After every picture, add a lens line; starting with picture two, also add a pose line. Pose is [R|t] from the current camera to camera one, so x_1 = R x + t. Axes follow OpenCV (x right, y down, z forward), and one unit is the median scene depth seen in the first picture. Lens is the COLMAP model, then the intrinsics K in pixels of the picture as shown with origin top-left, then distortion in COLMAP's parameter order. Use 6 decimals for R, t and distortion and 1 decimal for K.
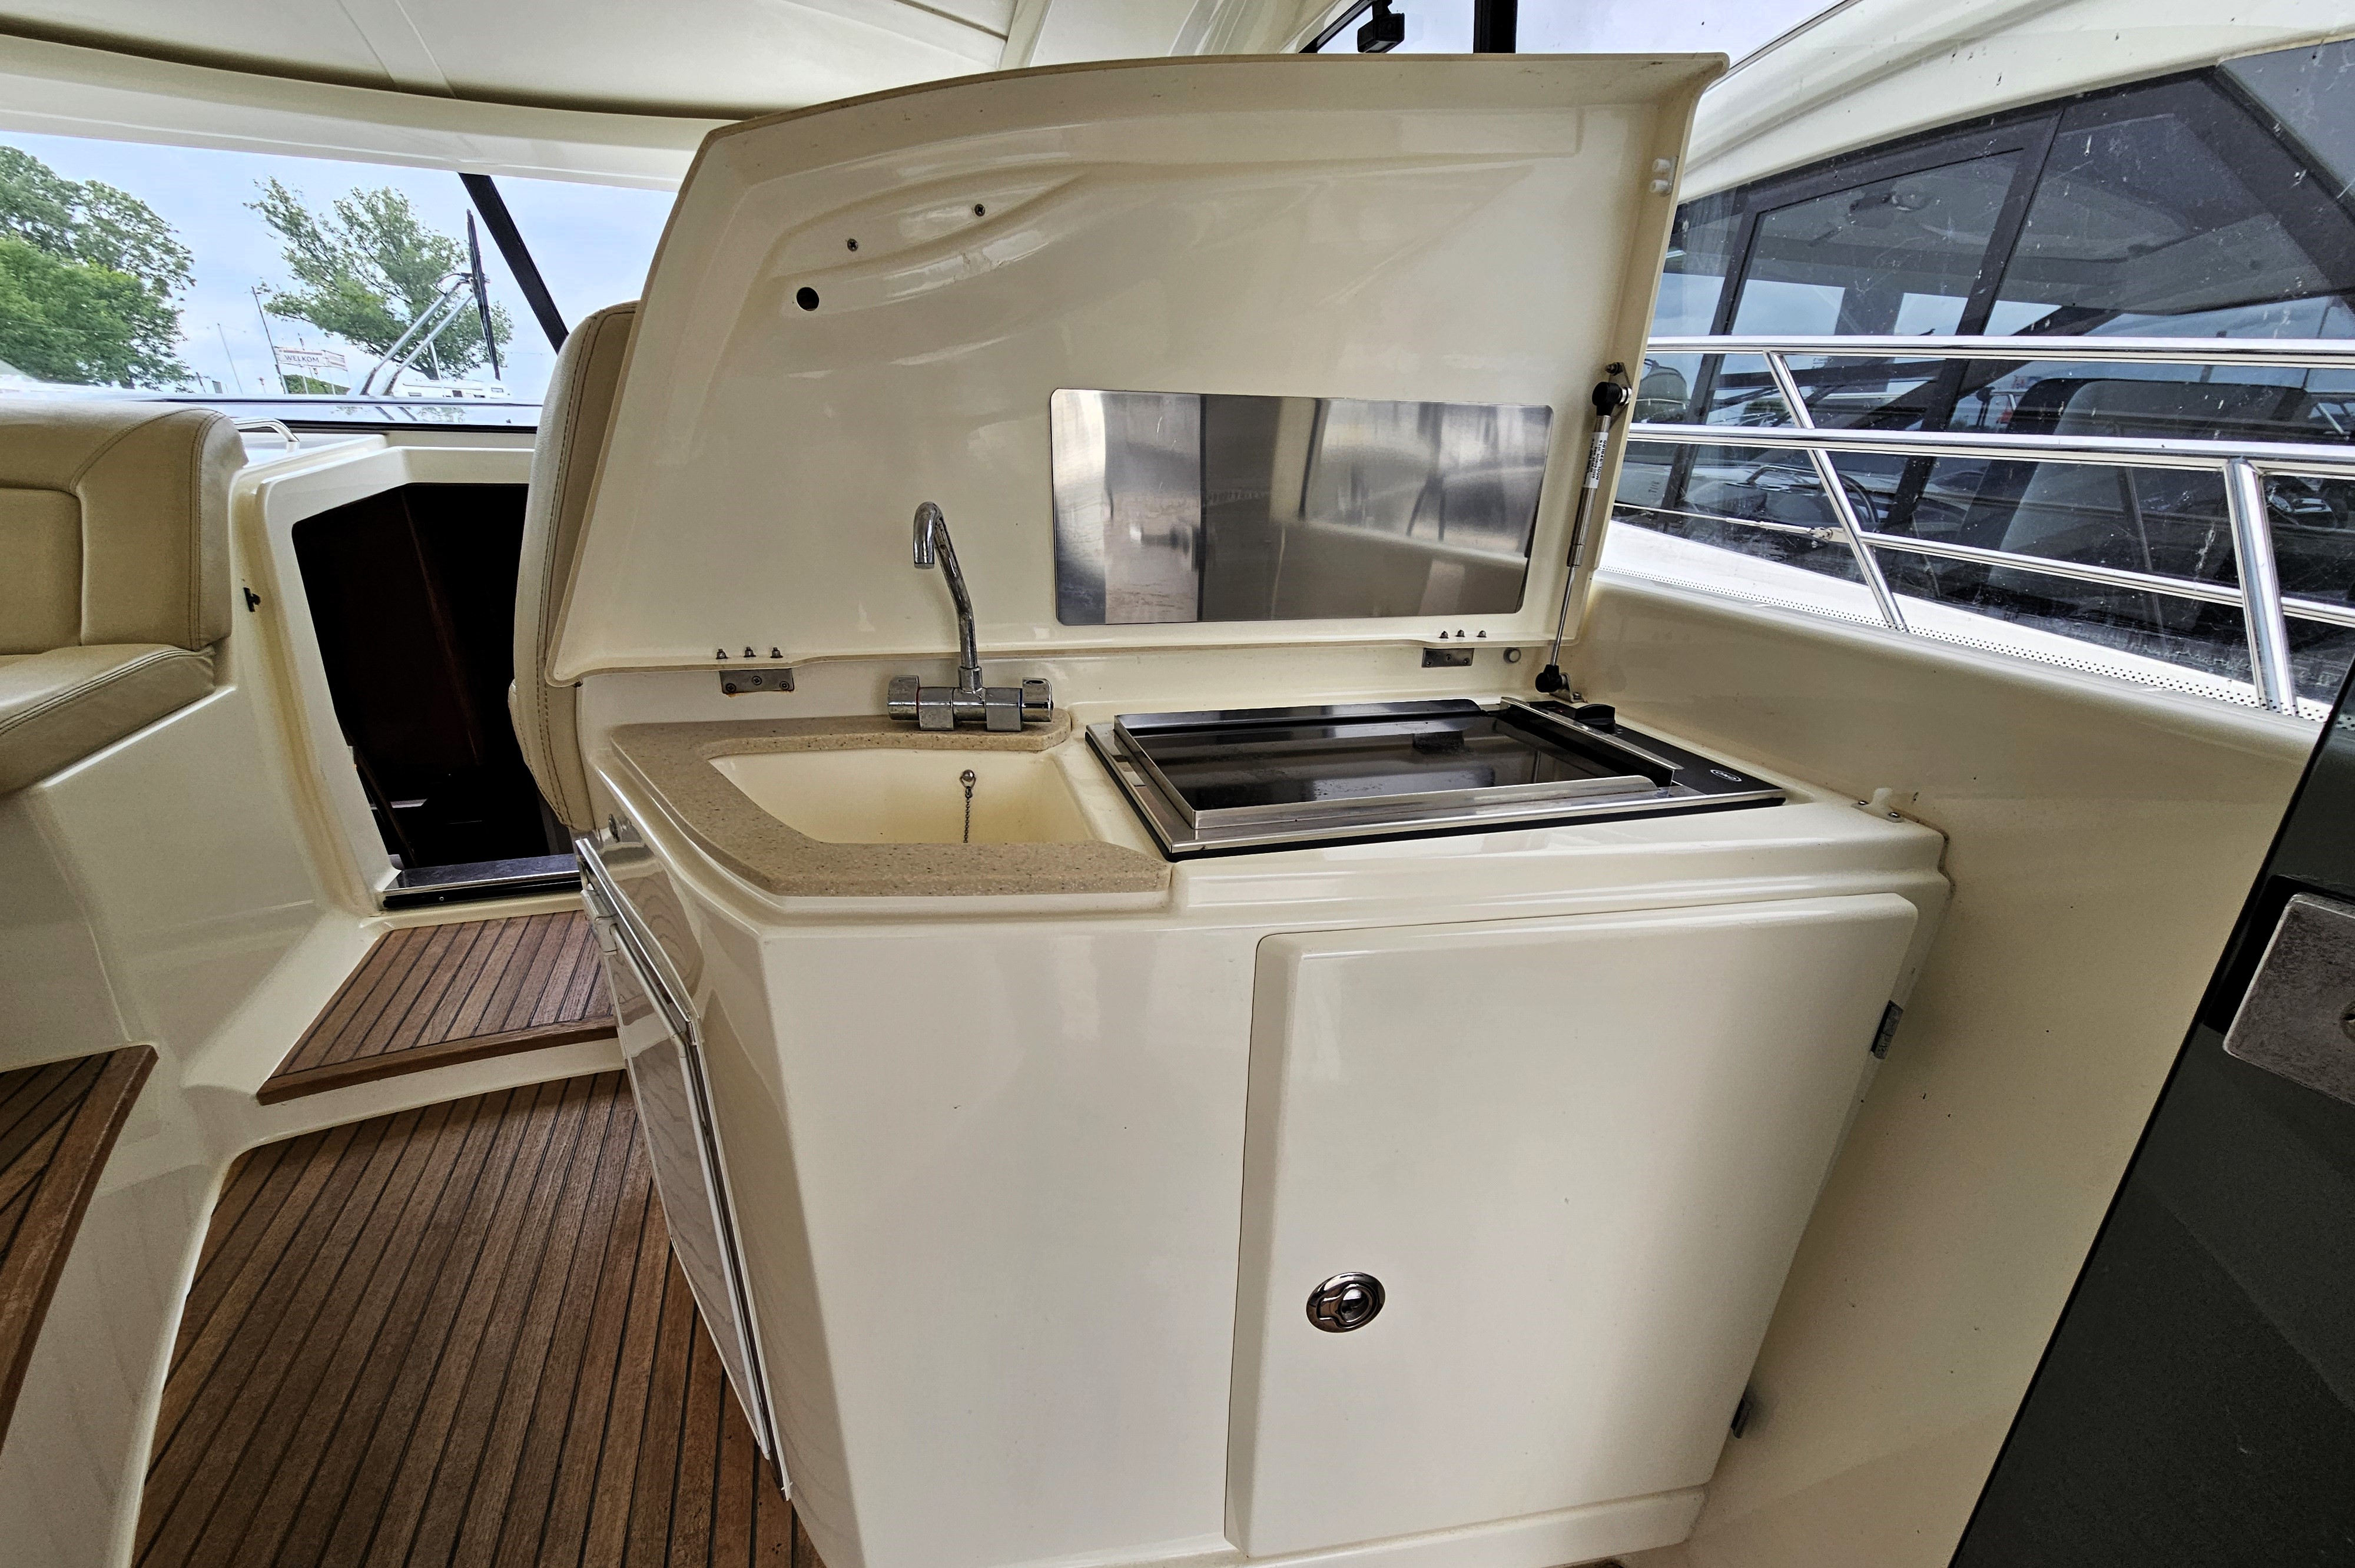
lens RADIAL K [[1017.9, 0, 1177.5], [0, 1017.9, 784.0], [0, 0, 1]] dist [-0.003028, -0.000755]
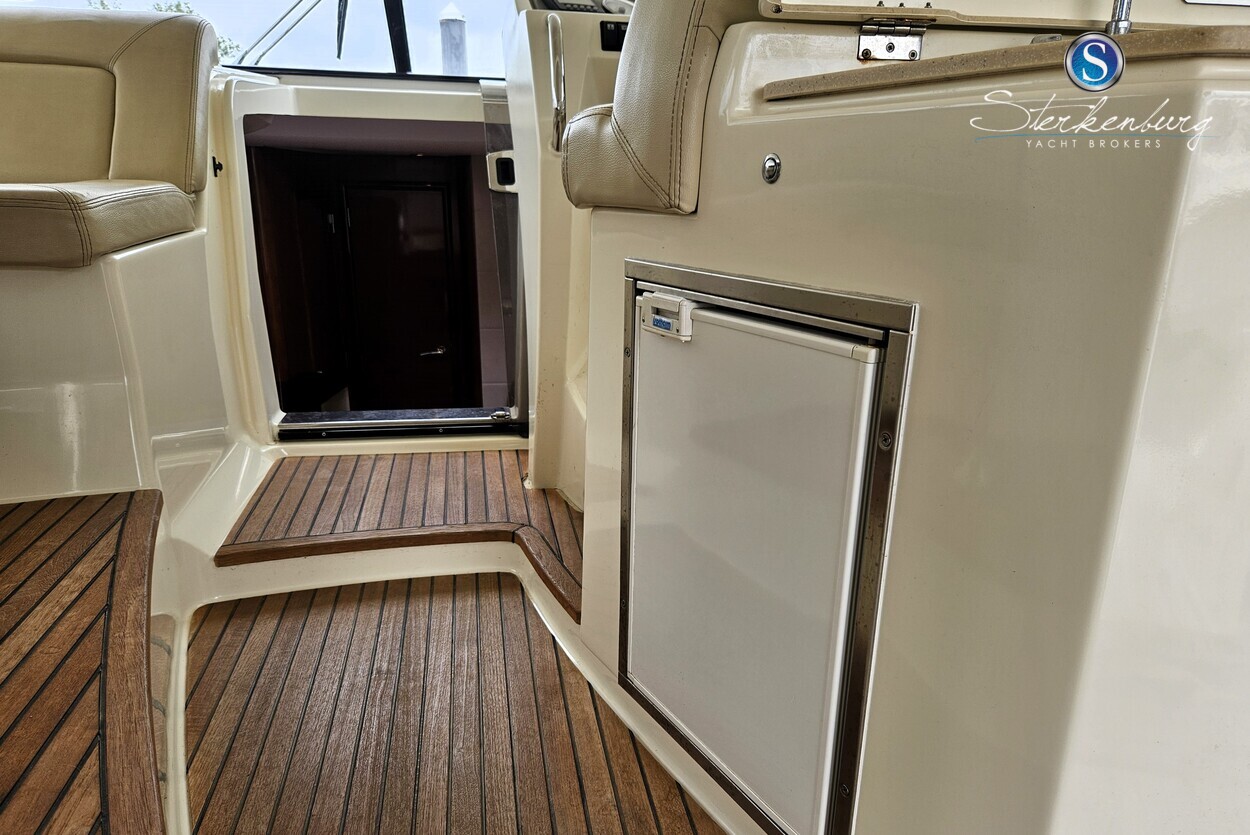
lens RADIAL K [[870.6, 0, 625.0], [0, 870.6, 417.5], [0, 0, 1]] dist [0.050038, -0.102343]
pose [[0.990026, 0.039734, -0.135166, -0.326599], [-0.051692, 0.994941, -0.086139, 0.214198], [0.131060, 0.092266, 0.987072, 0.069489]]
